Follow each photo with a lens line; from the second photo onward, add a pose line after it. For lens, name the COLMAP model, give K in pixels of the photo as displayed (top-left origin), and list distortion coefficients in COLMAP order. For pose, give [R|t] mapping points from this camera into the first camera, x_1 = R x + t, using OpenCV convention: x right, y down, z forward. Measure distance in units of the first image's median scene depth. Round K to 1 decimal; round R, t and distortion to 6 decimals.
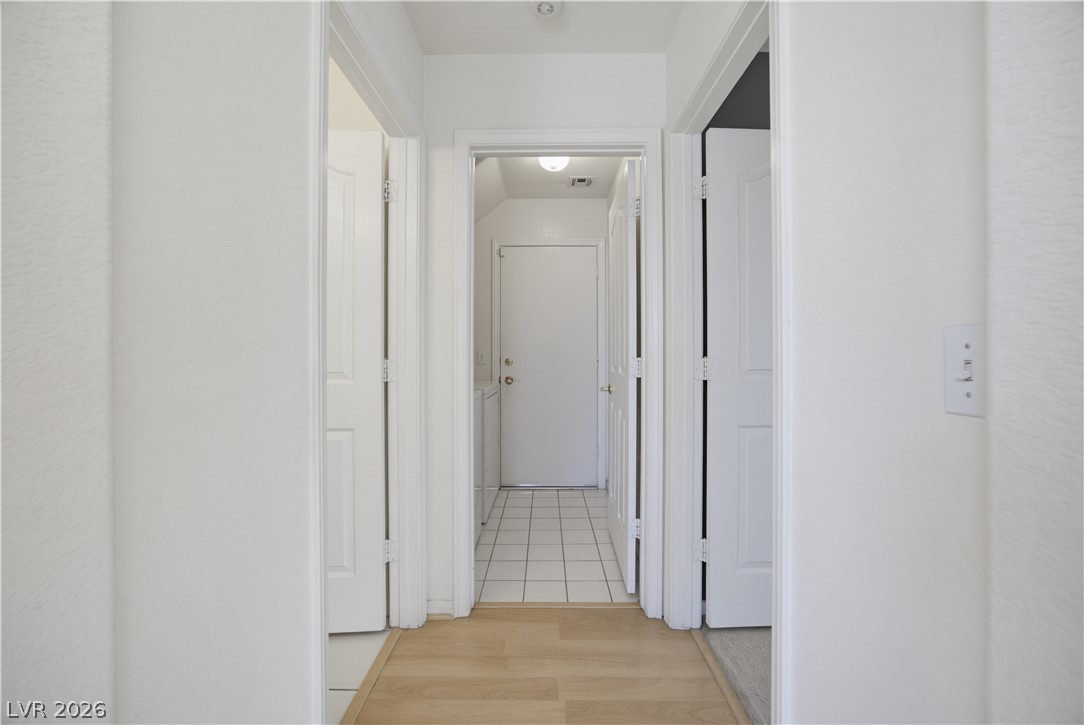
lens RADIAL K [[418.7, 0, 543.1], [0, 418.7, 360.1], [0, 0, 1]] dist [-0.012751, 0.000172]
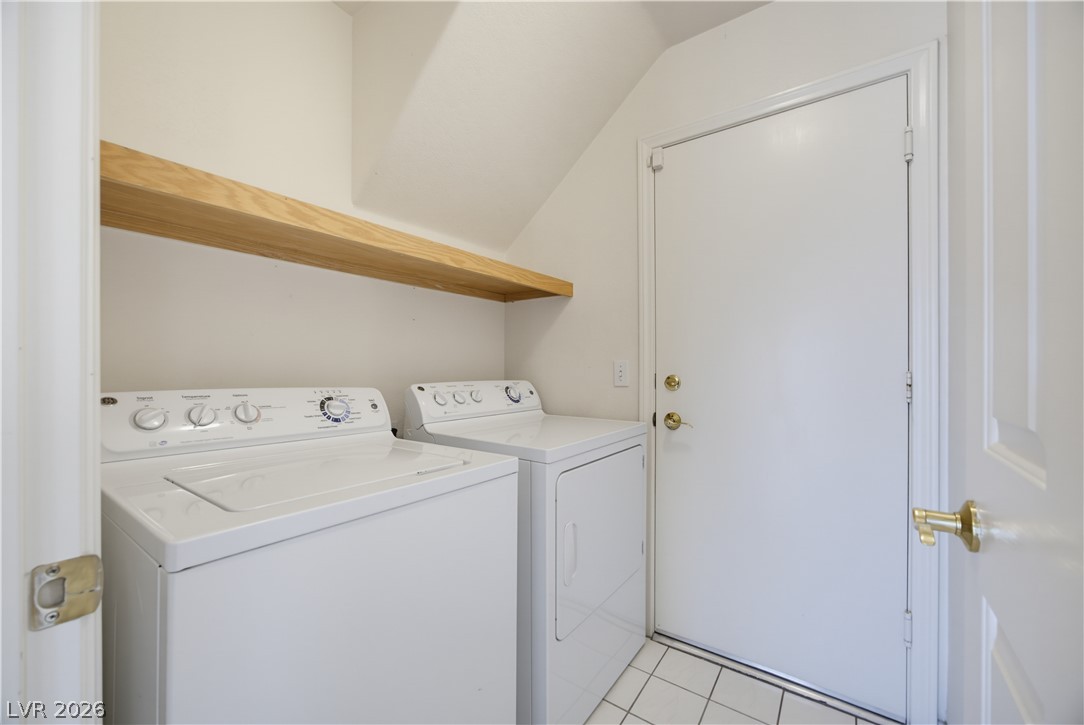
lens RADIAL K [[418.7, 0, 543.8], [0, 418.7, 368.8], [0, 0, 1]] dist [-0.012751, 0.000172]
pose [[0.822523, 0.004863, -0.568712, 0.072579], [-0.004984, 0.999987, 0.001342, -0.012403], [0.568711, 0.001731, 0.822536, 0.517927]]
